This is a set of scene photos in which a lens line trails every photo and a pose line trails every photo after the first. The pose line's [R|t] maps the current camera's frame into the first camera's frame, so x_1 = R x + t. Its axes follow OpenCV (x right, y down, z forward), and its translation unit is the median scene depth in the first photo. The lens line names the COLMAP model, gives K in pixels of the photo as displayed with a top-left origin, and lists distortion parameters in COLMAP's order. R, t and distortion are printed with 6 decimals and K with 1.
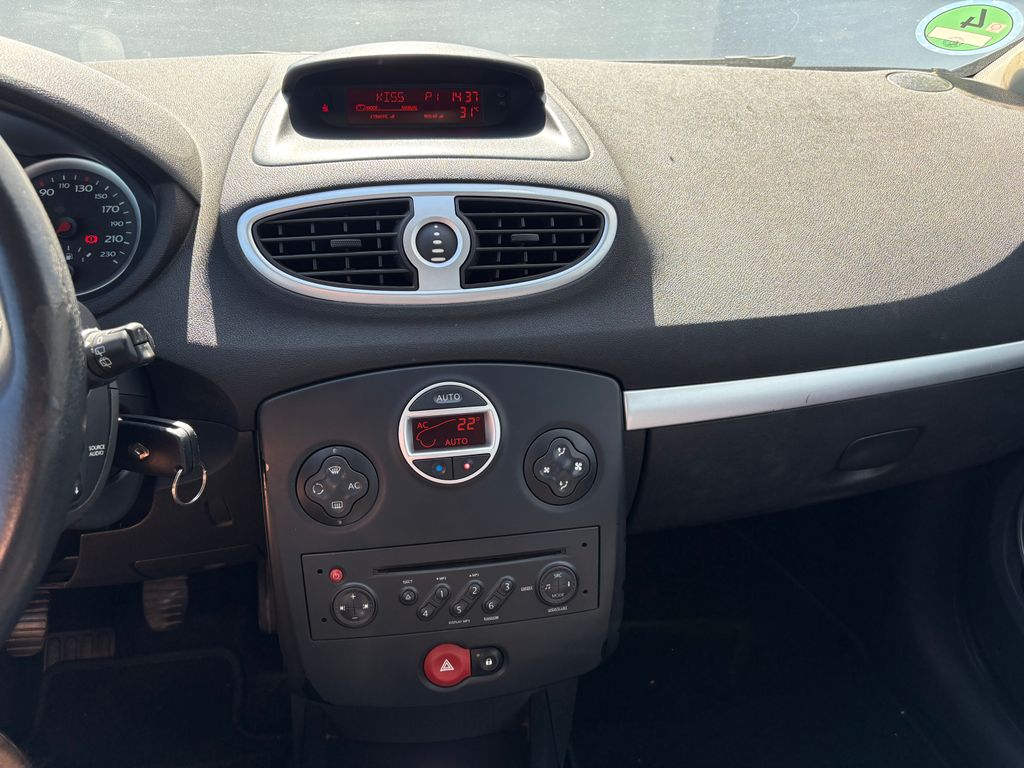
lens RADIAL K [[784.6, 0, 520.0], [0, 784.6, 387.1], [0, 0, 1]] dist [0.077571, -0.103370]
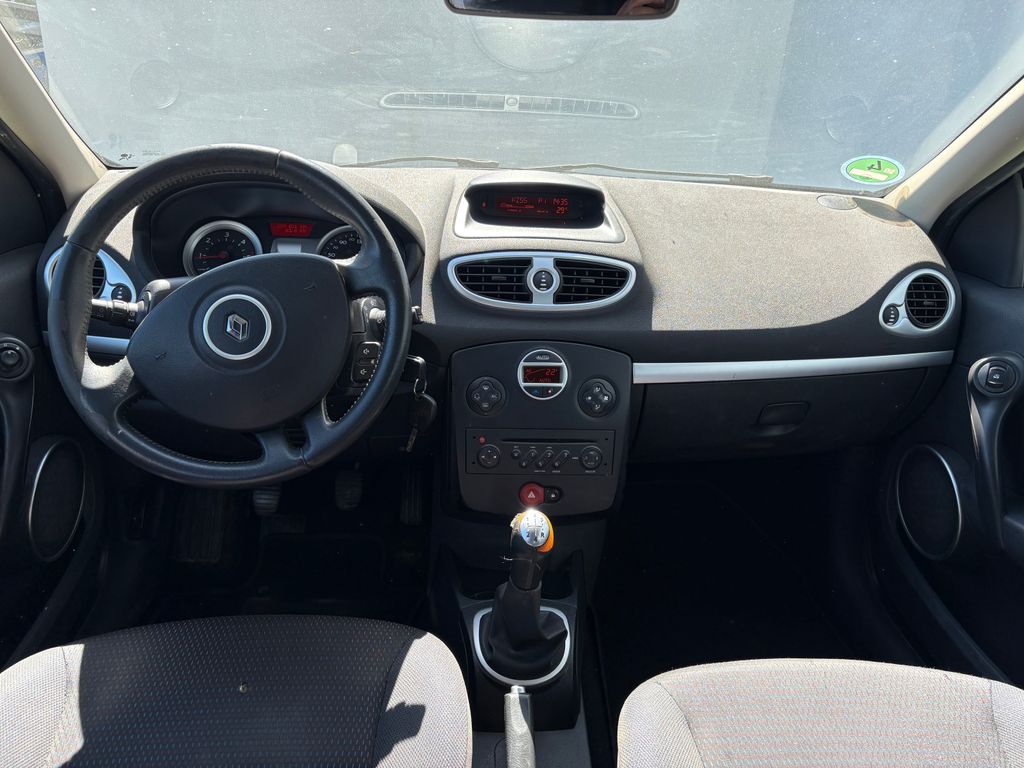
lens RADIAL K [[856.6, 0, 512.0], [0, 856.6, 384.0], [0, 0, 1]] dist [0.091632, -0.150365]
pose [[0.993920, 0.072017, -0.083288, 0.016297], [-0.077393, 0.994994, -0.063218, 0.217382], [0.078318, 0.069279, 0.994518, -1.133720]]
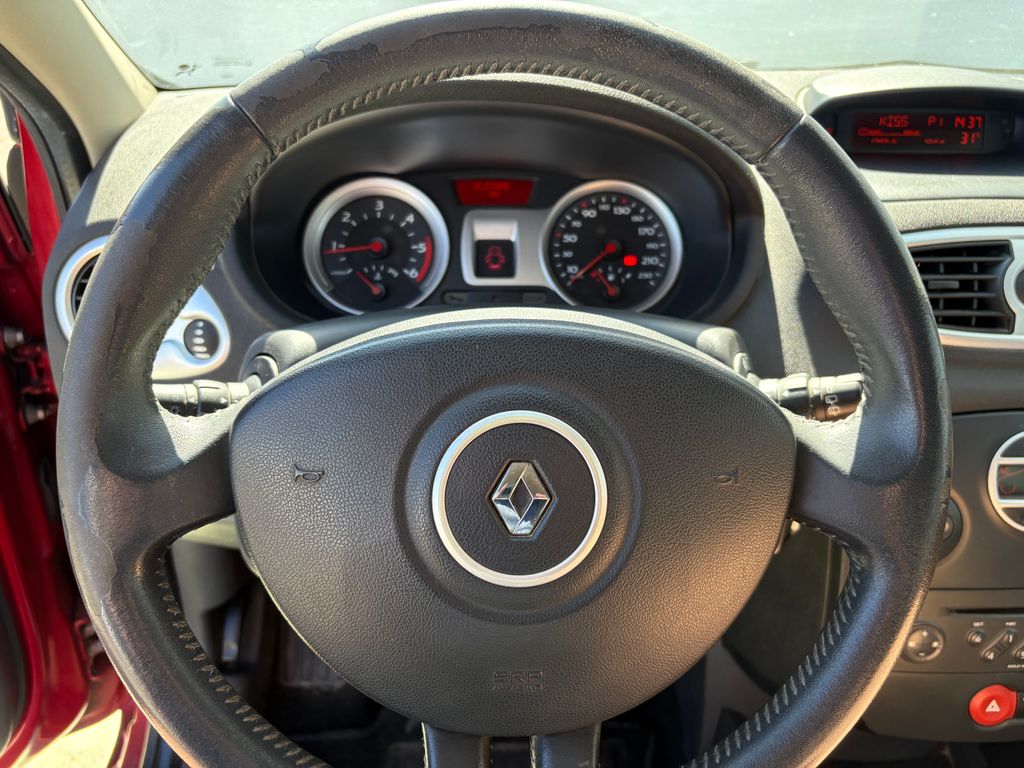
lens RADIAL K [[812.7, 0, 509.2], [0, 812.7, 384.7], [0, 0, 1]] dist [-0.012551, -0.010579]
pose [[0.990908, 0.062275, -0.119259, -0.609066], [-0.058272, 0.997623, 0.036772, -0.058889], [0.121266, -0.029488, 0.992182, -0.081369]]
